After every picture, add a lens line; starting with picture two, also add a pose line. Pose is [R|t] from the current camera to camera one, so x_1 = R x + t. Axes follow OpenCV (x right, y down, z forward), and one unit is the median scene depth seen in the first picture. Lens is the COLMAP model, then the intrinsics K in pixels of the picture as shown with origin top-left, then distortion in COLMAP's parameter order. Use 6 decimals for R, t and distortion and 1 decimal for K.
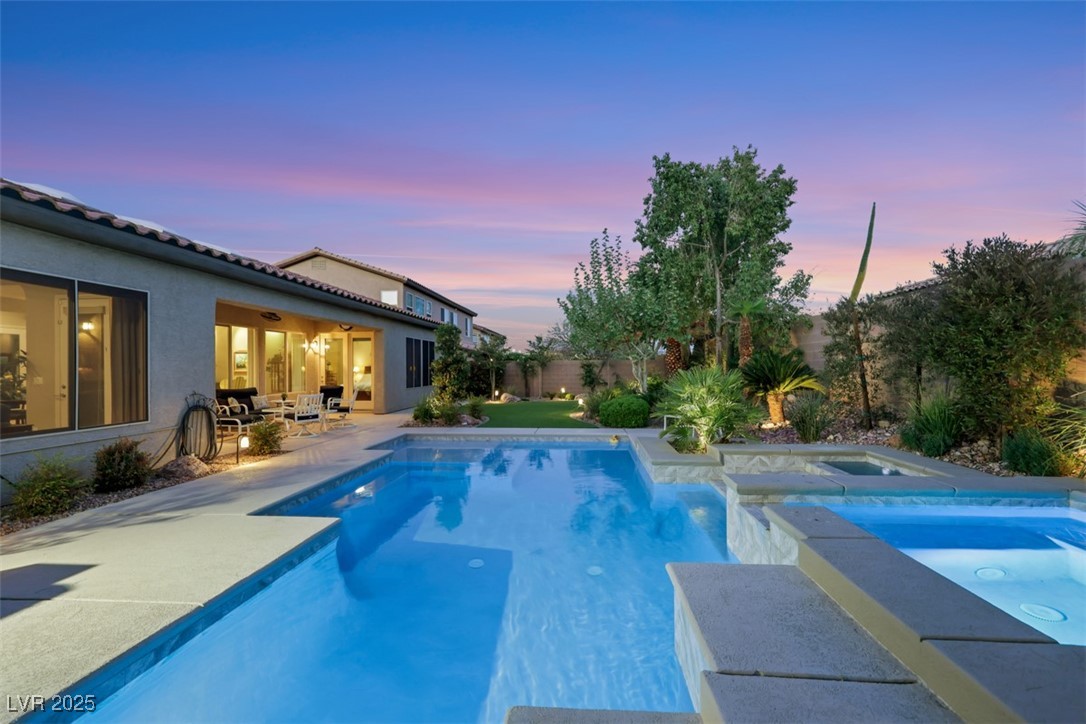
lens RADIAL K [[445.8, 0, 543.0], [0, 445.8, 362.0], [0, 0, 1]] dist [-0.000015, 0.000001]
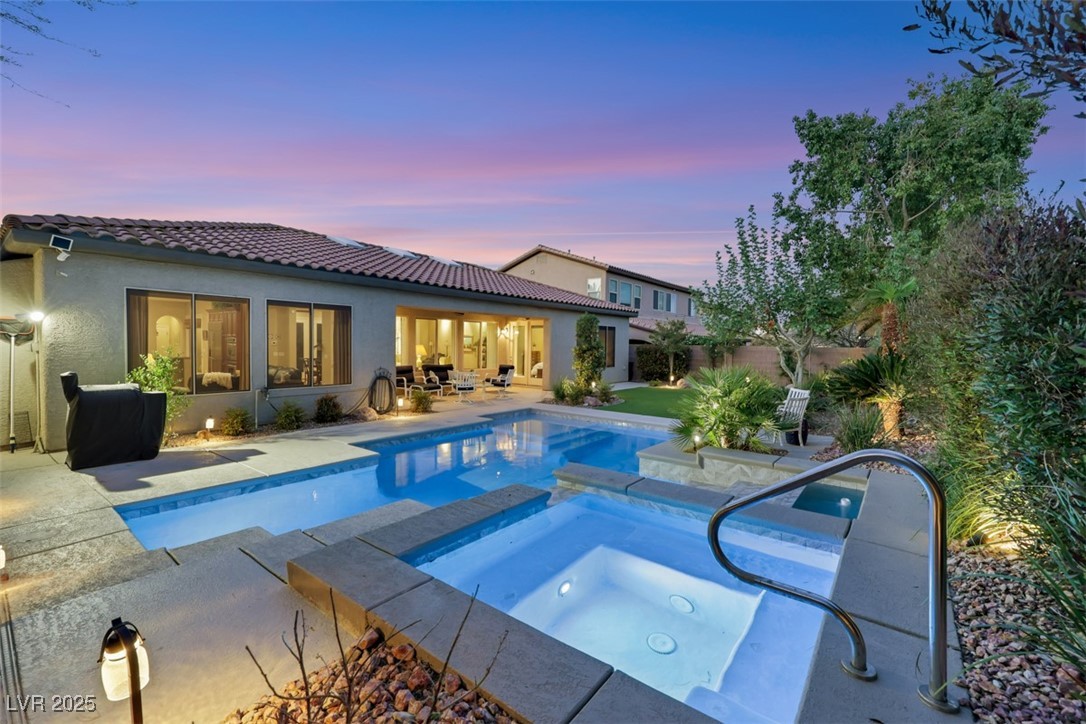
lens RADIAL K [[457.3, 0, 544.4], [0, 457.3, 350.5], [0, 0, 1]] dist [-0.001475, -0.000097]
pose [[0.839345, 0.027473, -0.542905, 0.344919], [-0.014502, 0.999498, 0.028158, -0.027280], [0.543406, -0.015761, 0.839322, -0.017527]]
